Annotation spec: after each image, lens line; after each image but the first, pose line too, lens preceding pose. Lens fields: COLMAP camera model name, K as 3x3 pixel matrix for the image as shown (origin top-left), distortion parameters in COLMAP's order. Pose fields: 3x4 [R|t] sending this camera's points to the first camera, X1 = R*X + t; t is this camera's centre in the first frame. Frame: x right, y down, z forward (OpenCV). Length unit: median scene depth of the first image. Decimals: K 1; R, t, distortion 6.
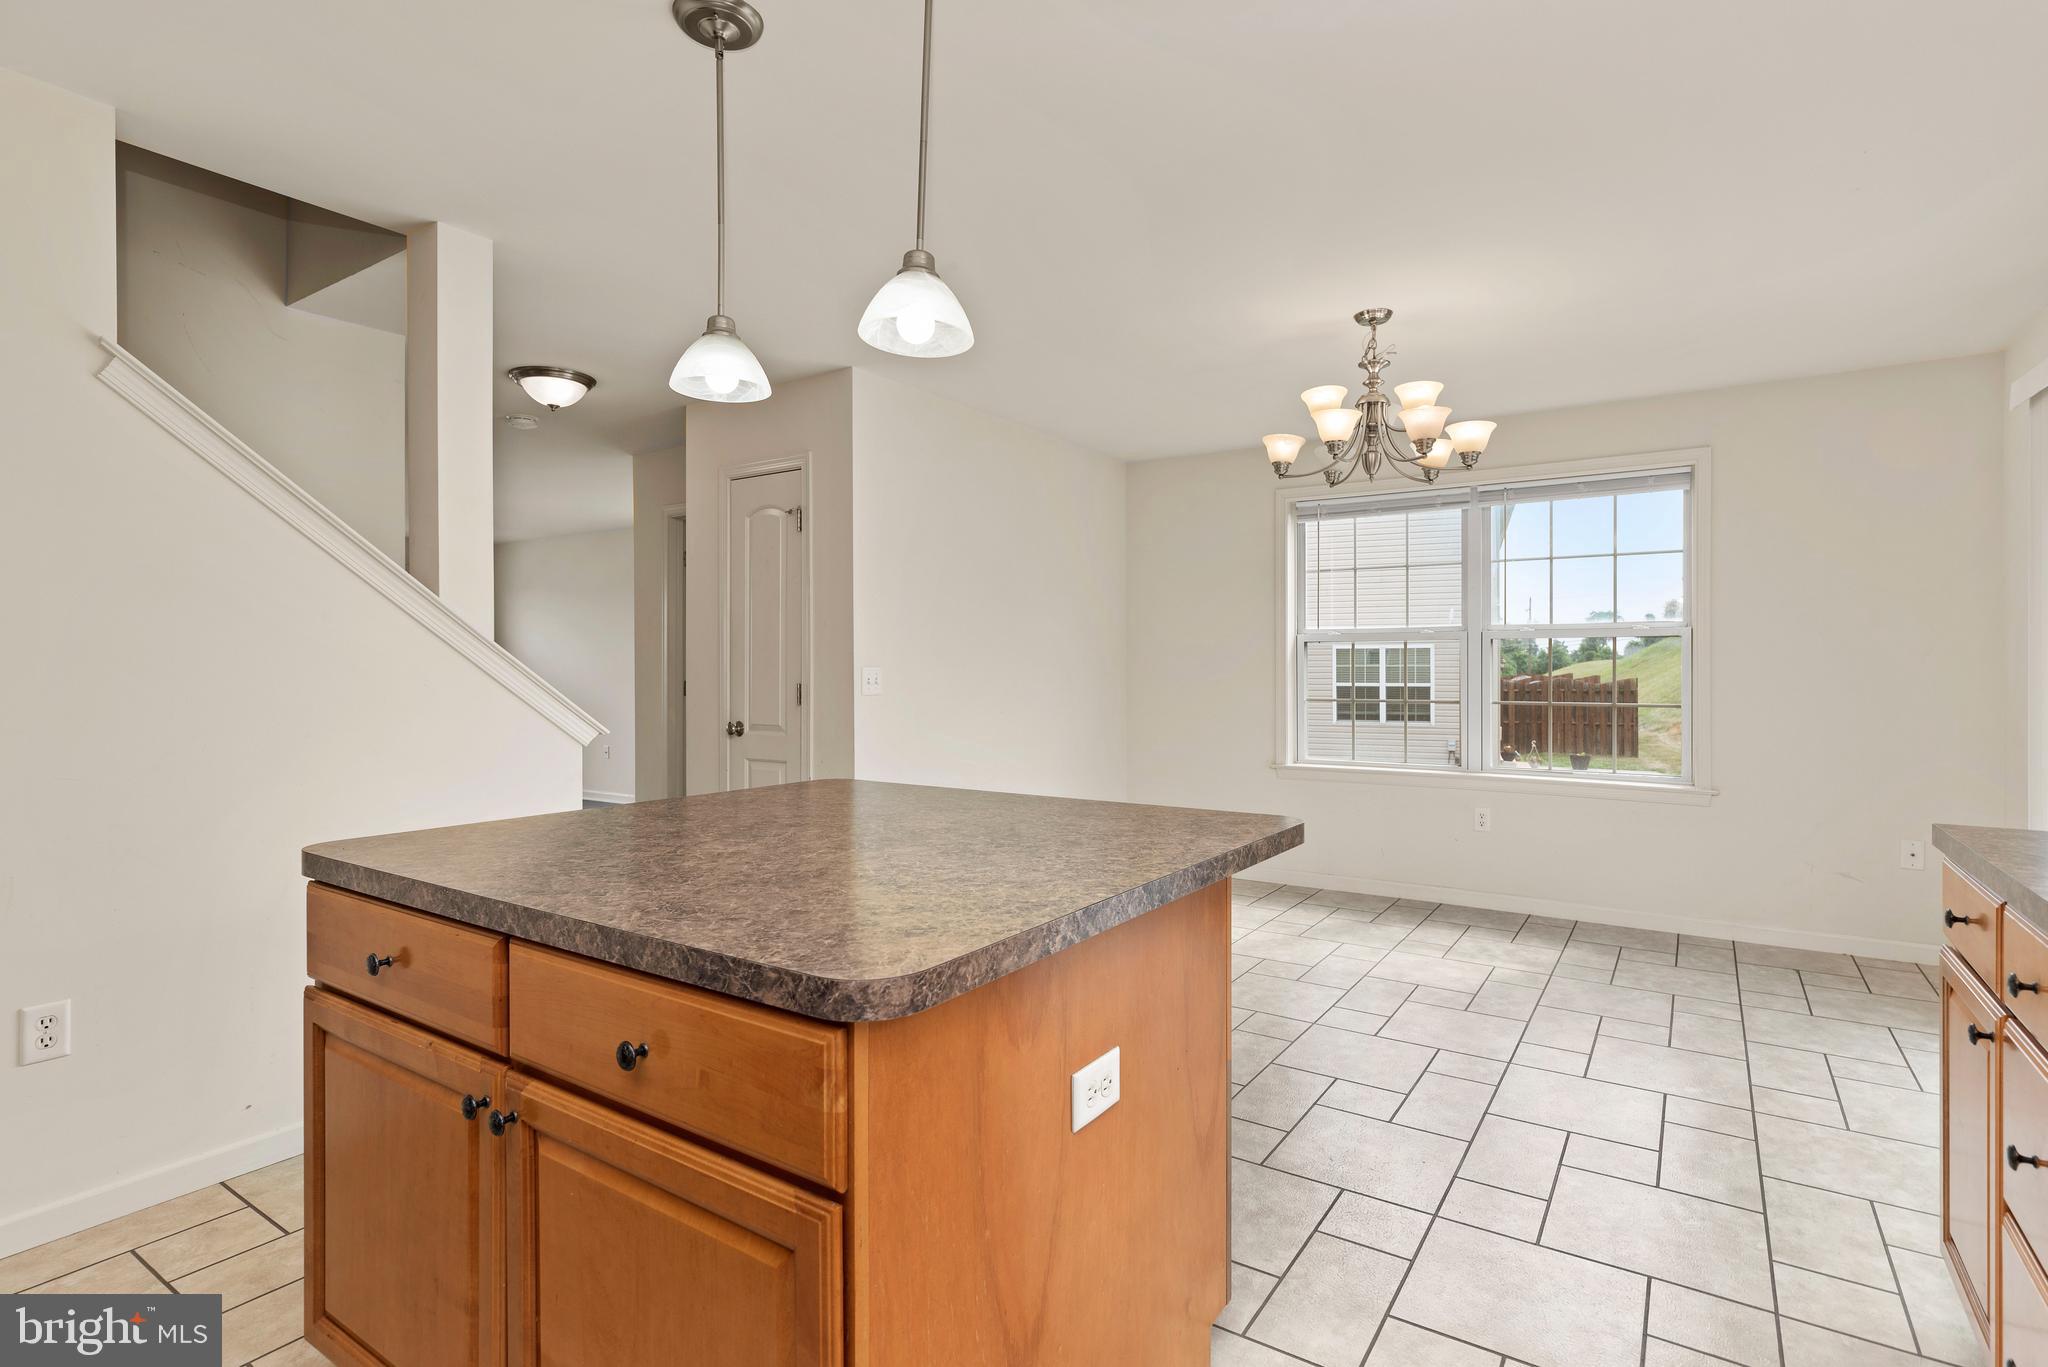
lens RADIAL K [[1005.5, 0, 1054.0], [0, 1005.5, 676.4], [0, 0, 1]] dist [0.001393, 0.000106]
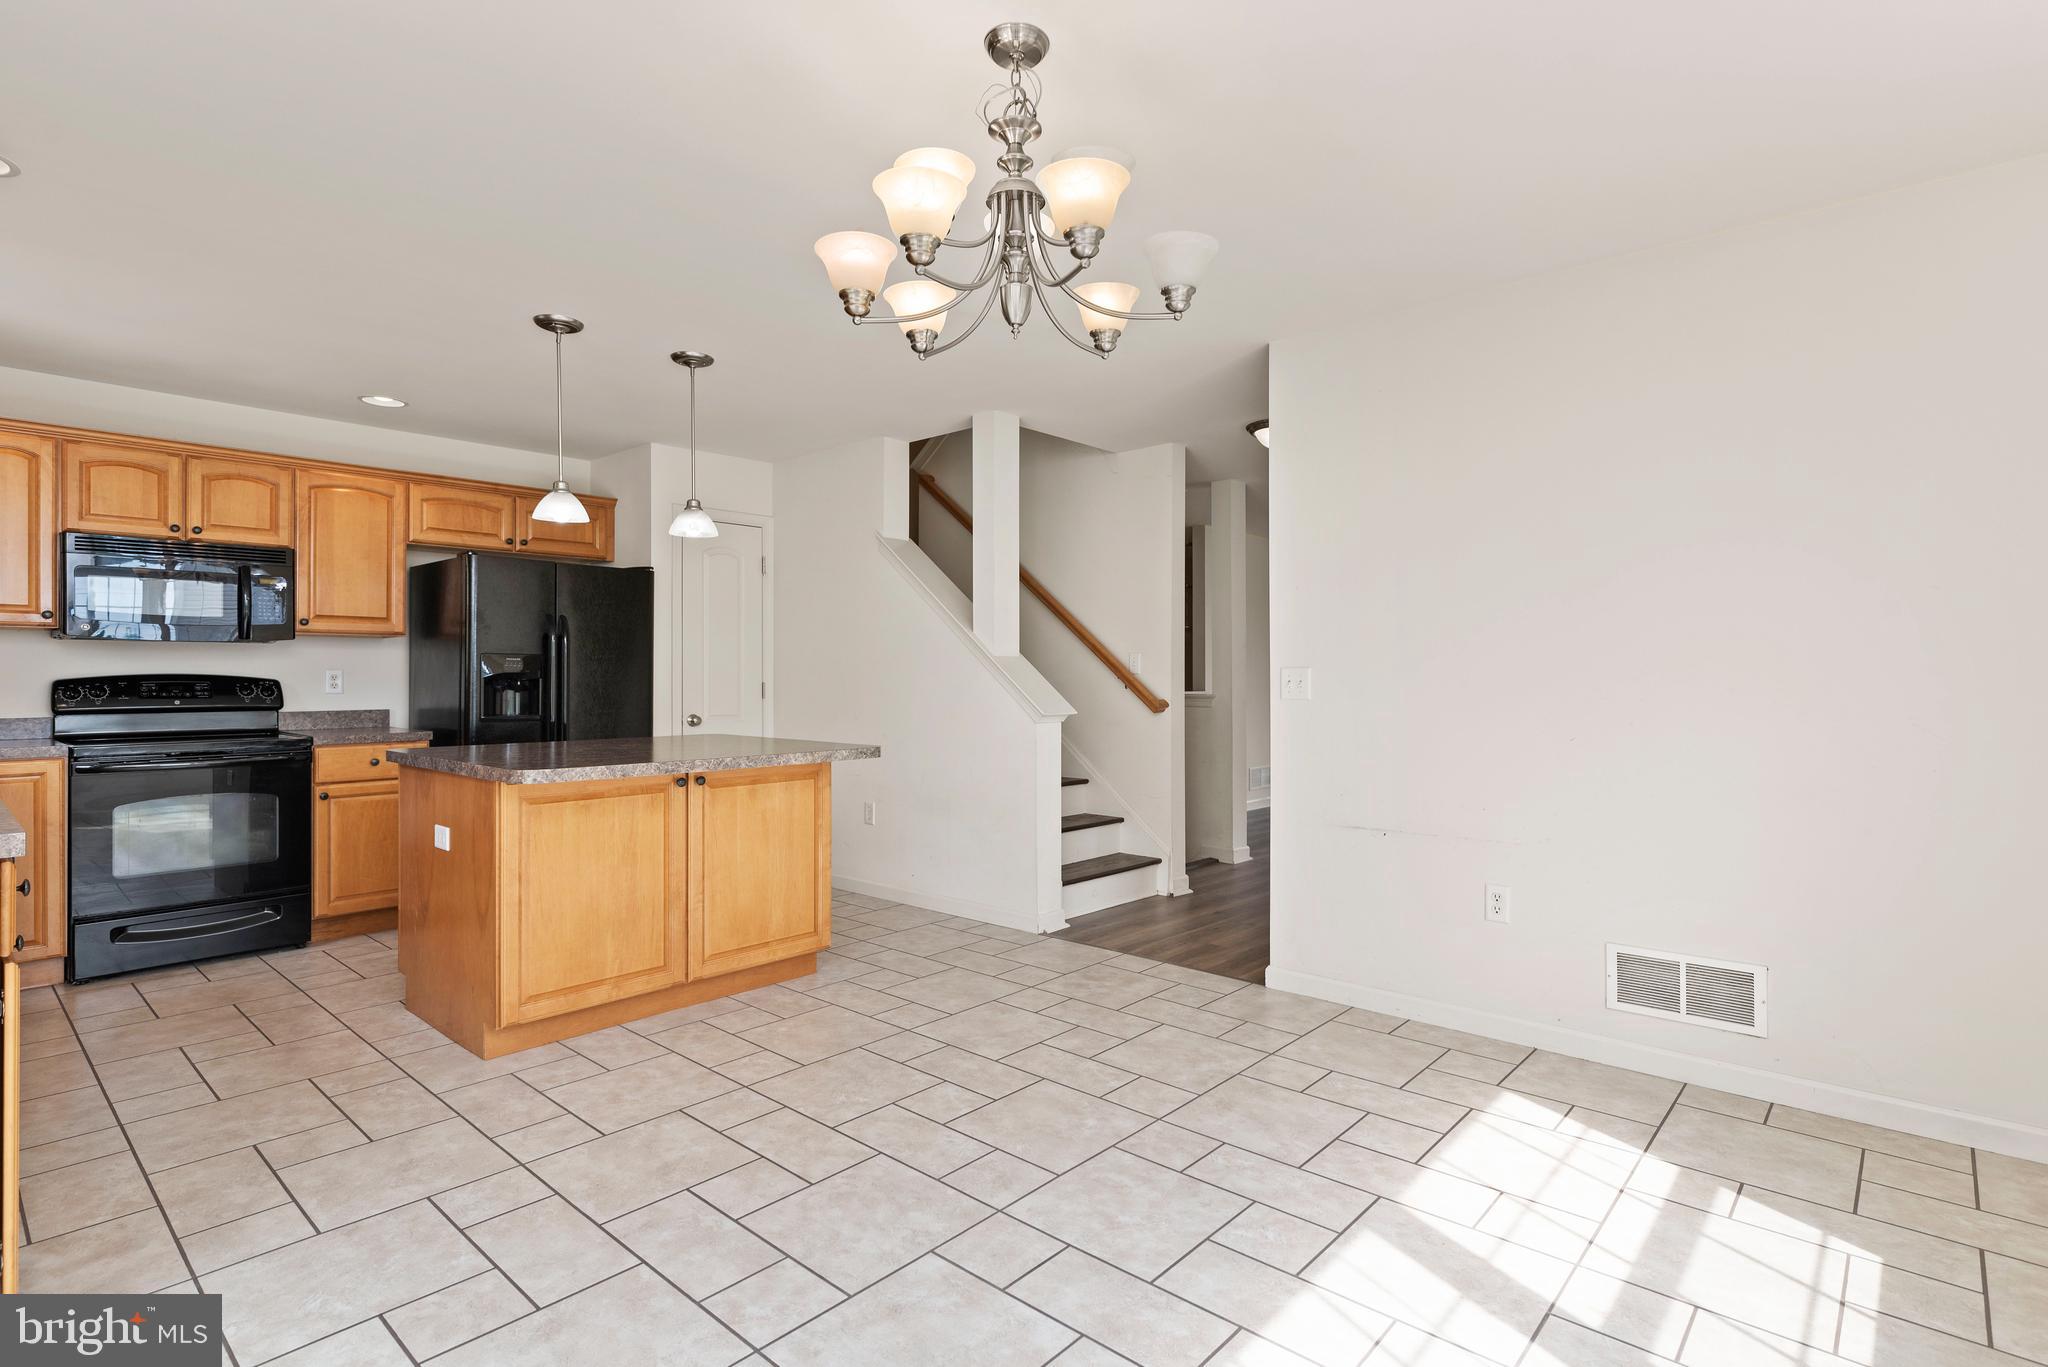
lens RADIAL K [[1003.3, 0, 1047.3], [0, 1003.3, 696.1], [0, 0, 1]] dist [-0.000262, -0.000200]
pose [[-0.150663, 0.017274, -0.988434, 0.876763], [-0.011834, 0.999744, 0.019275, -0.001824], [0.988514, 0.014601, -0.150420, 1.105673]]
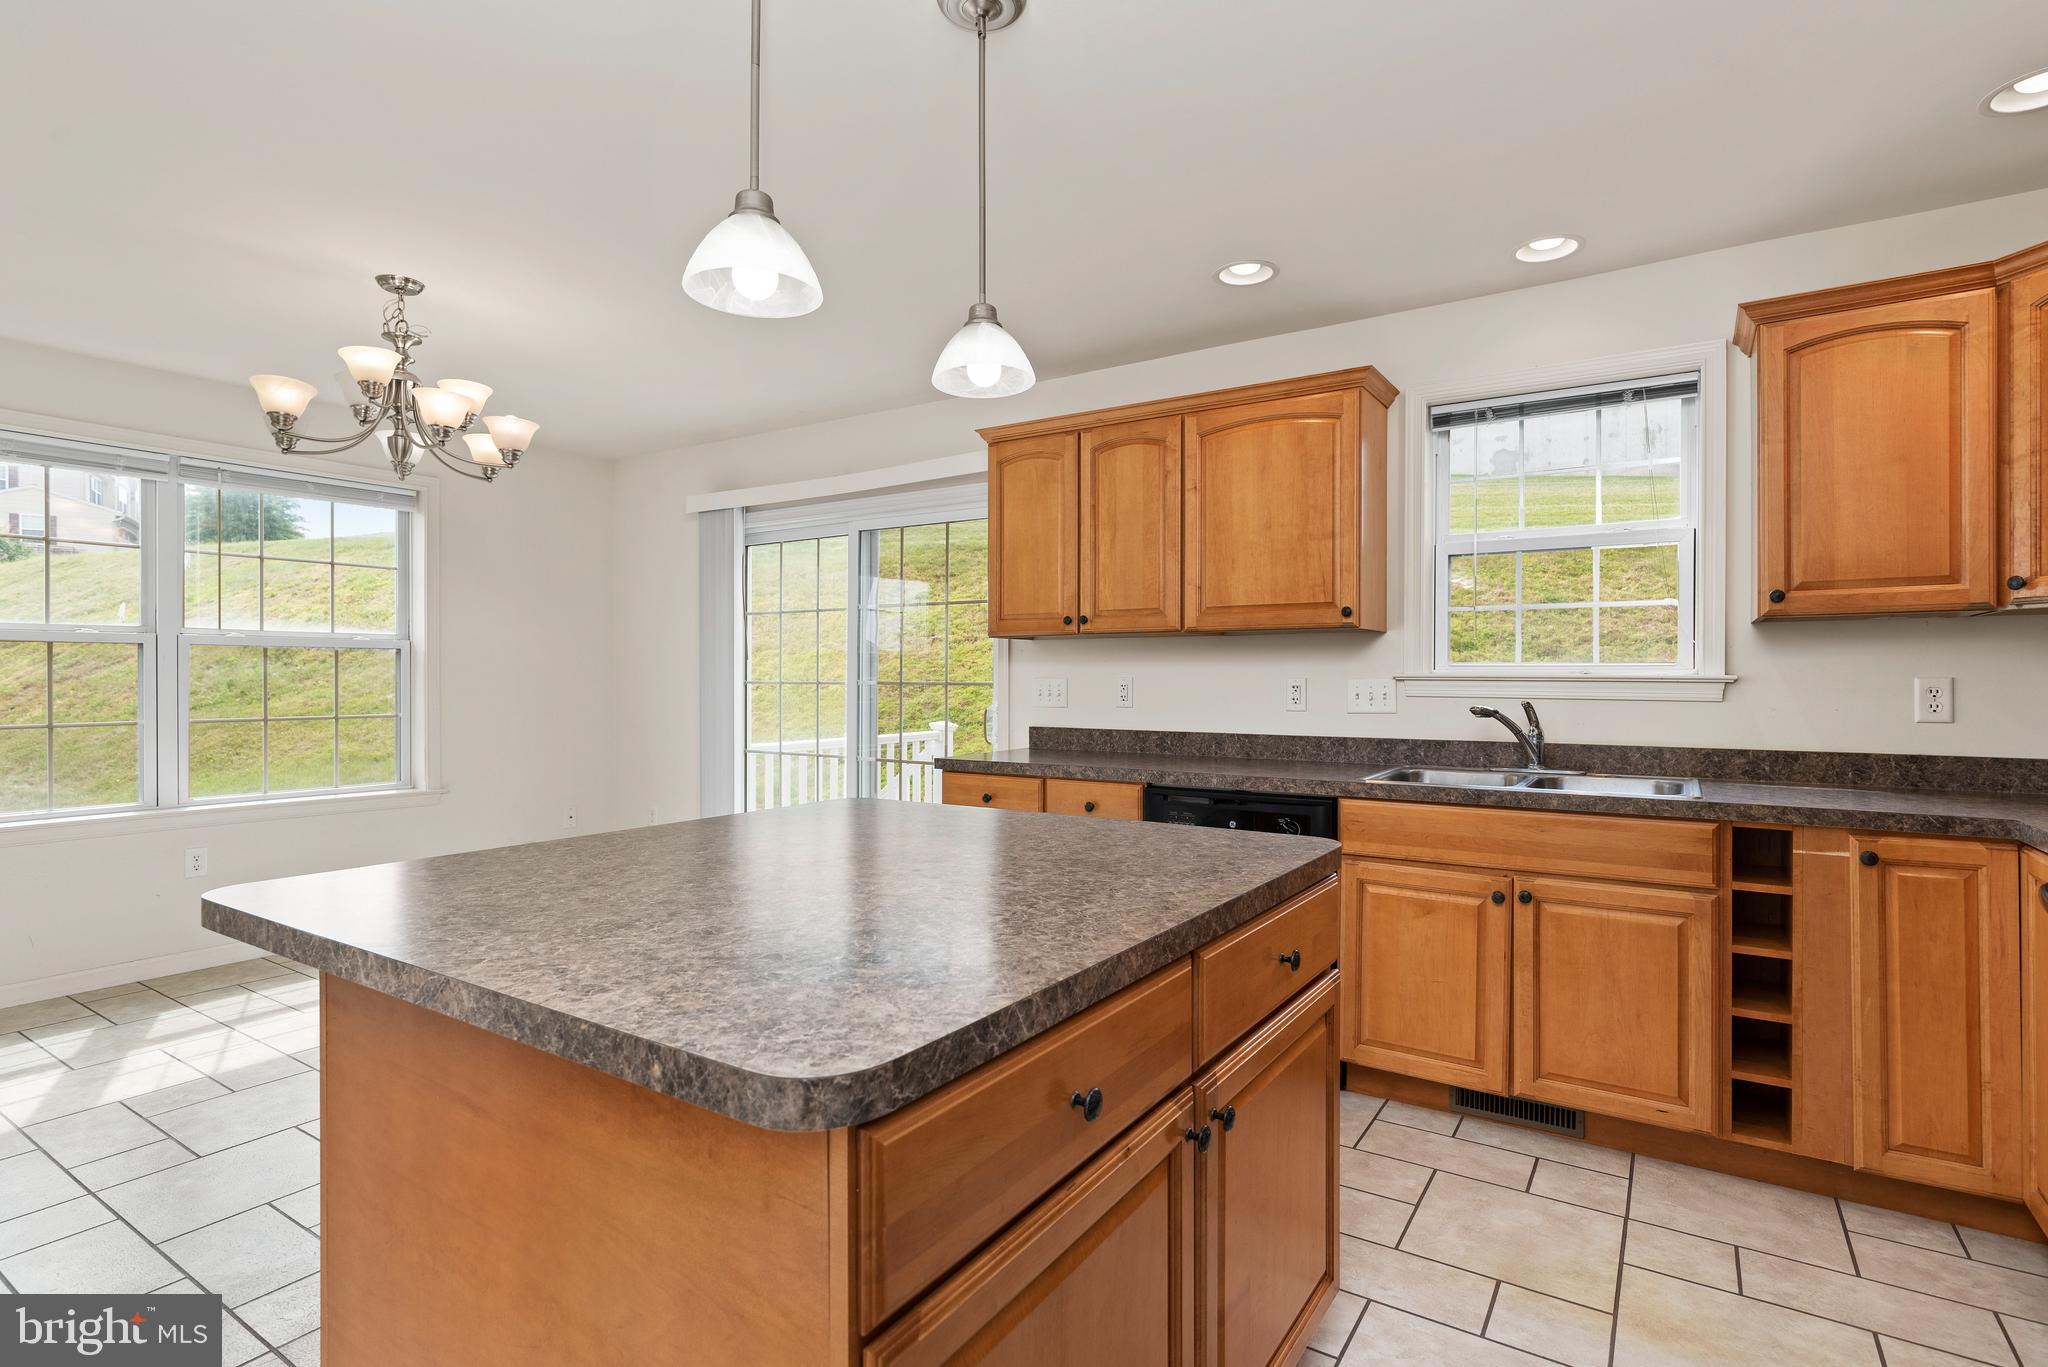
lens RADIAL K [[991.8, 0, 1042.9], [0, 991.8, 680.8], [0, 0, 1]] dist [0.001758, 0.000211]
pose [[0.000785, -0.006503, 0.999979, -0.566159], [0.011284, 0.999915, 0.006493, -0.007617], [-0.999936, 0.011279, 0.000858, 0.430569]]
